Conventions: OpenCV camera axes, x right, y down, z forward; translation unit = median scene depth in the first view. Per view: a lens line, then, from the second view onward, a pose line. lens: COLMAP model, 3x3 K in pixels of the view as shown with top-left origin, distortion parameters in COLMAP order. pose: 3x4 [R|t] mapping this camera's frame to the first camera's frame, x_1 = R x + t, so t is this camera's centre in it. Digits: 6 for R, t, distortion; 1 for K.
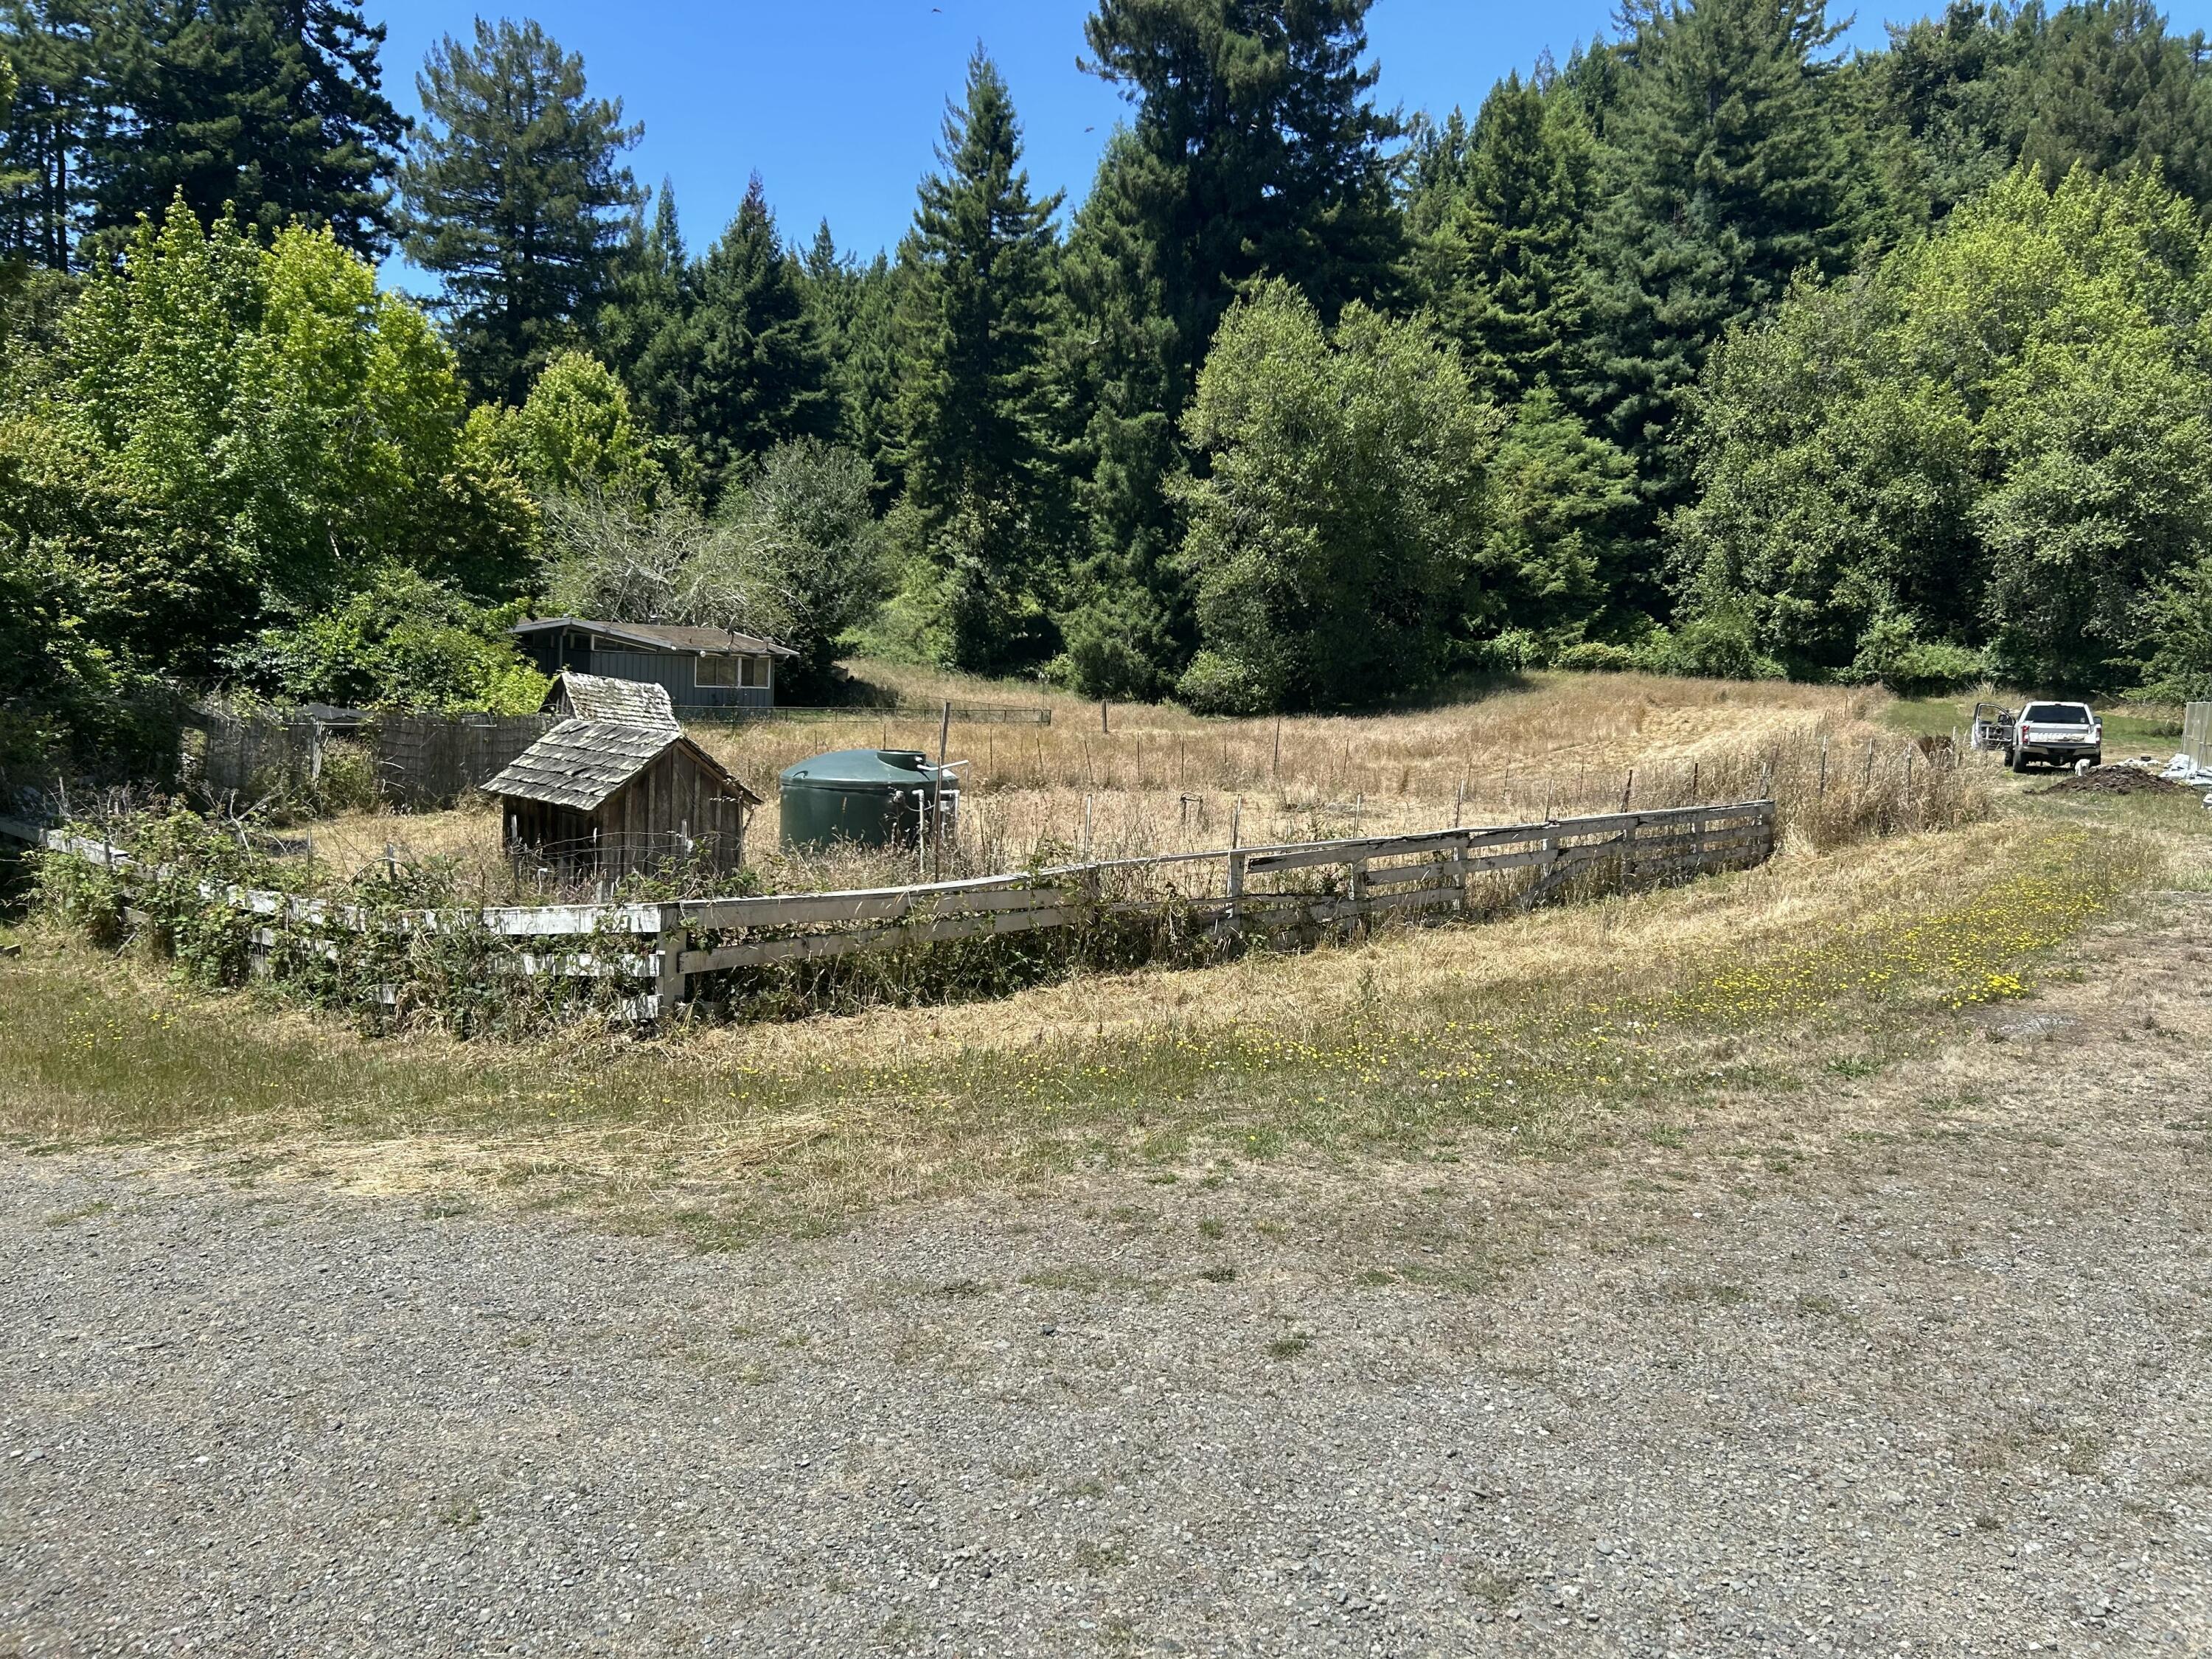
lens RADIAL K [[1663.7, 0, 1114.7], [0, 1663.7, 823.8], [0, 0, 1]] dist [0.042940, -0.052452]
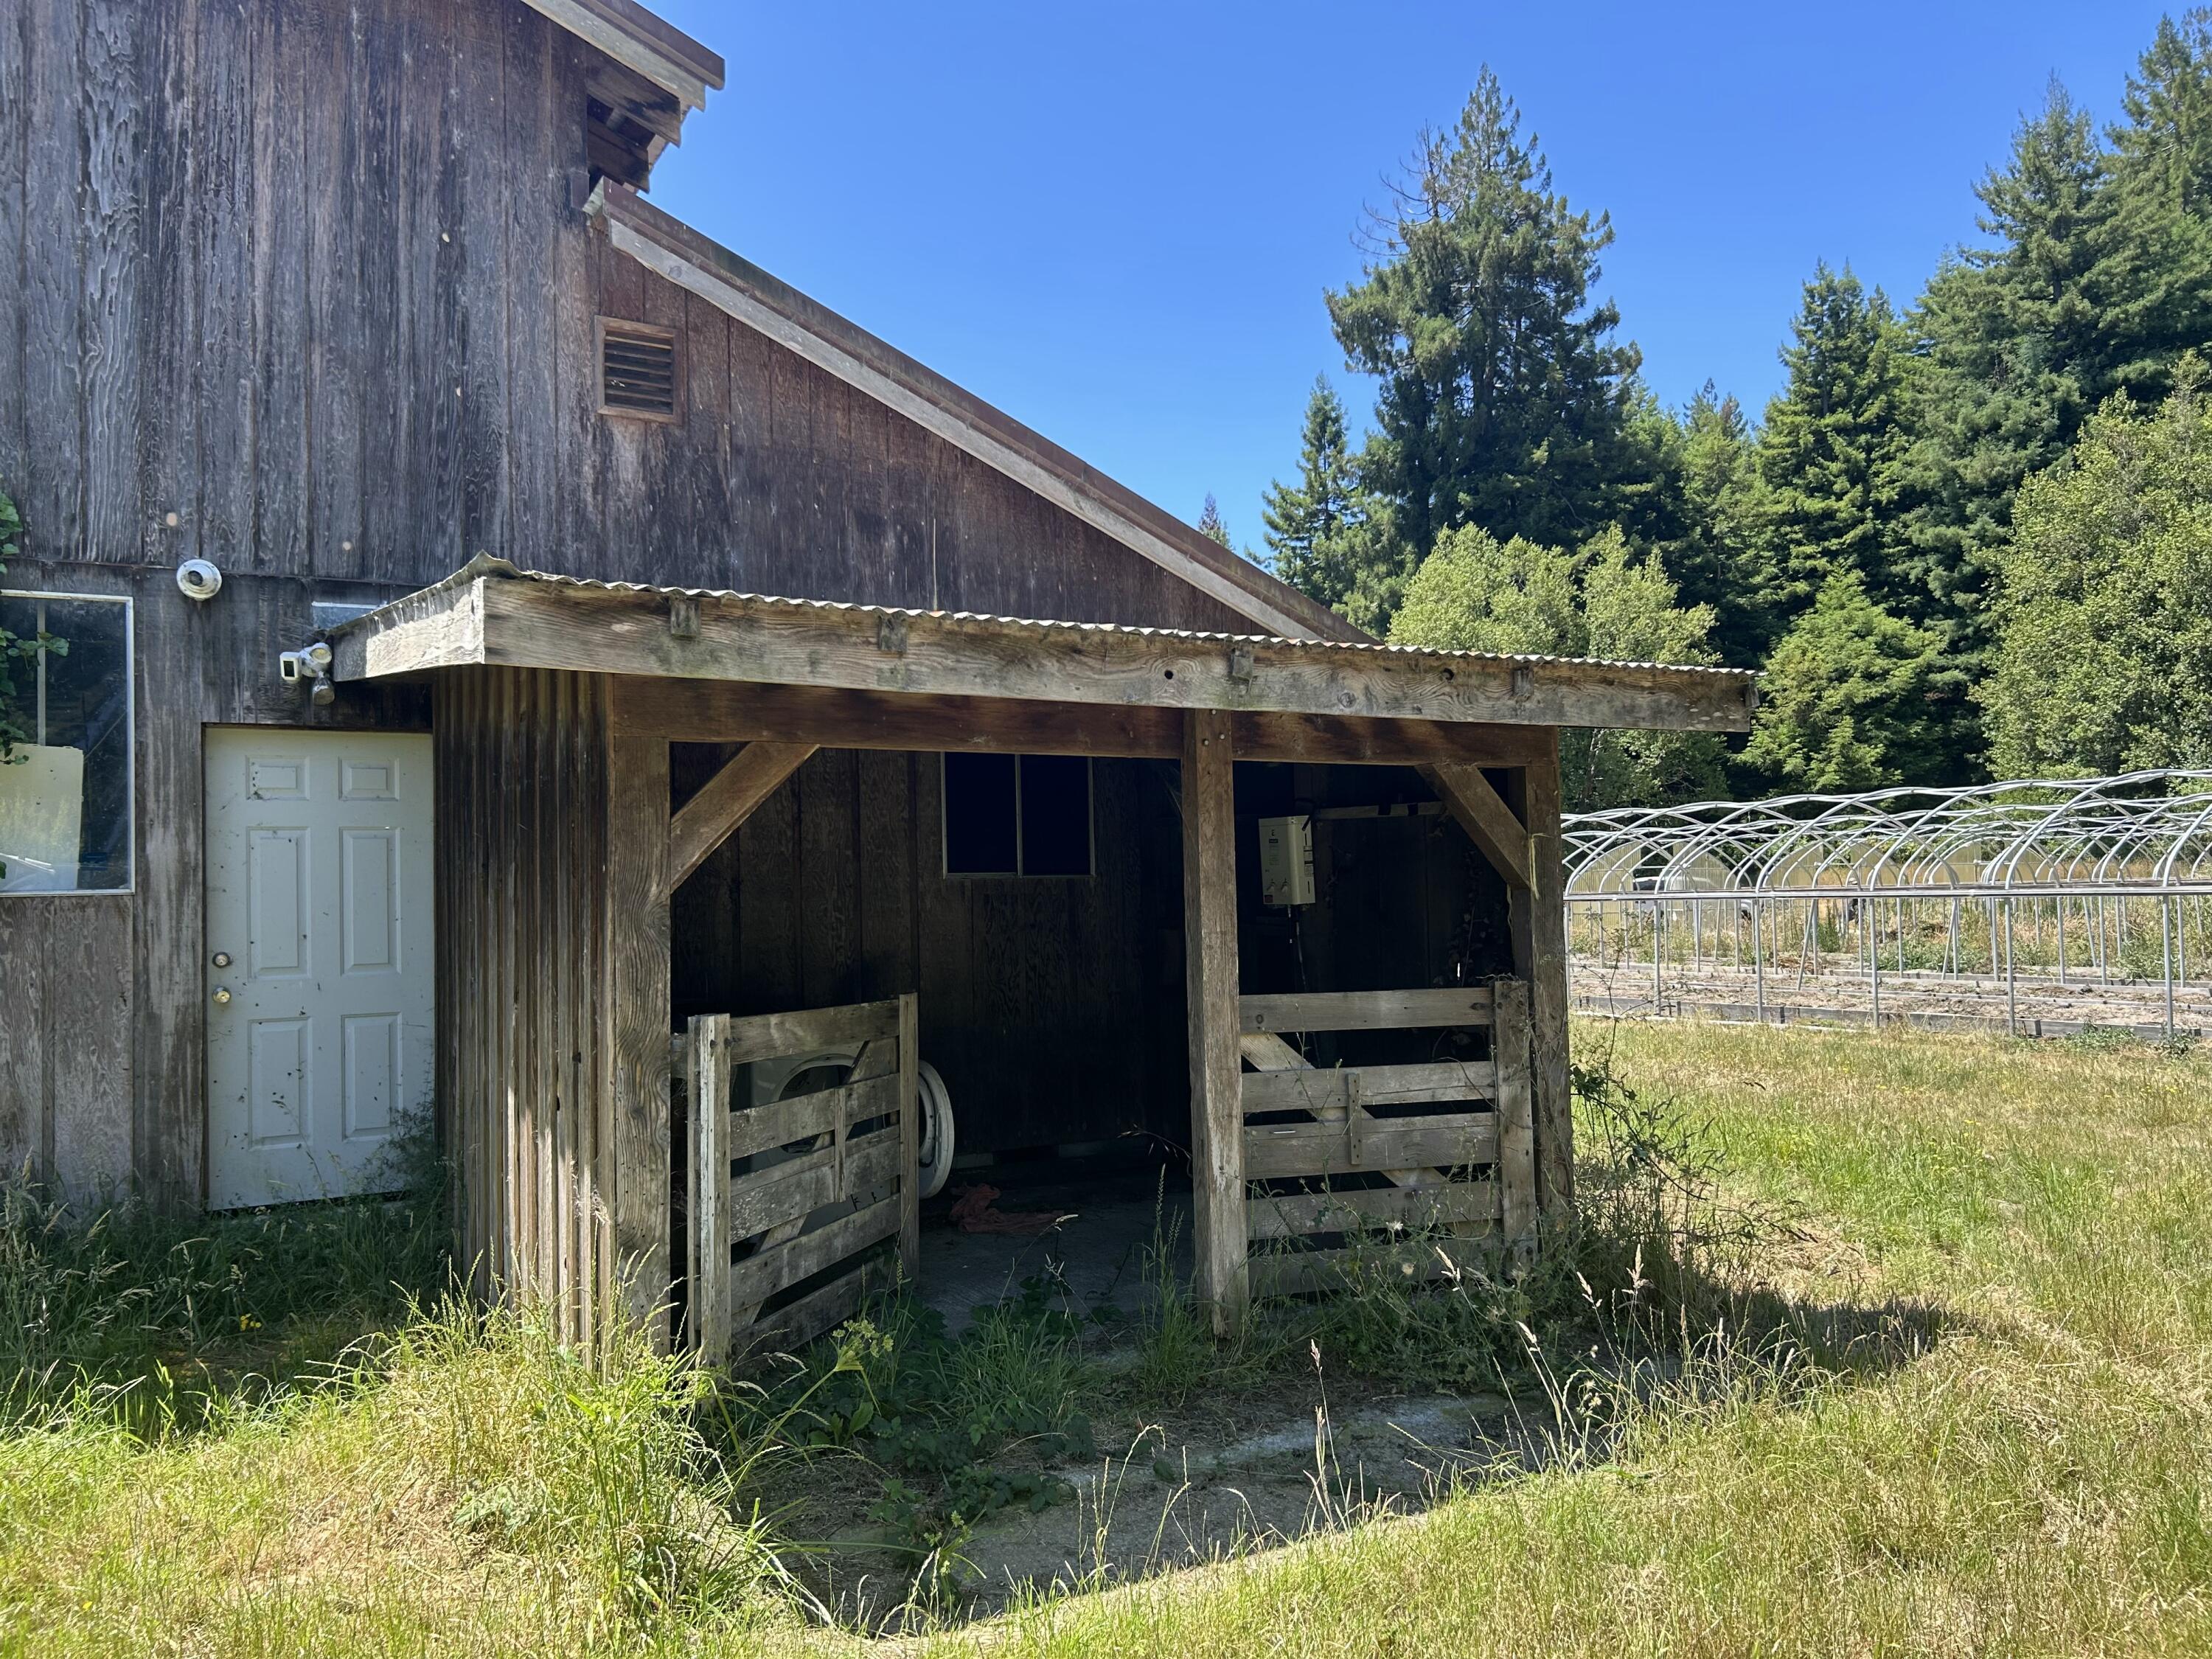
lens RADIAL K [[1661.2, 0, 1105.5], [0, 1661.2, 839.7], [0, 0, 1]] dist [0.052677, -0.063913]
pose [[0.863194, -0.083154, -0.497977, 0.357765], [0.011838, 0.989405, -0.144695, 0.021134], [0.504733, 0.119005, 0.855033, -0.004923]]
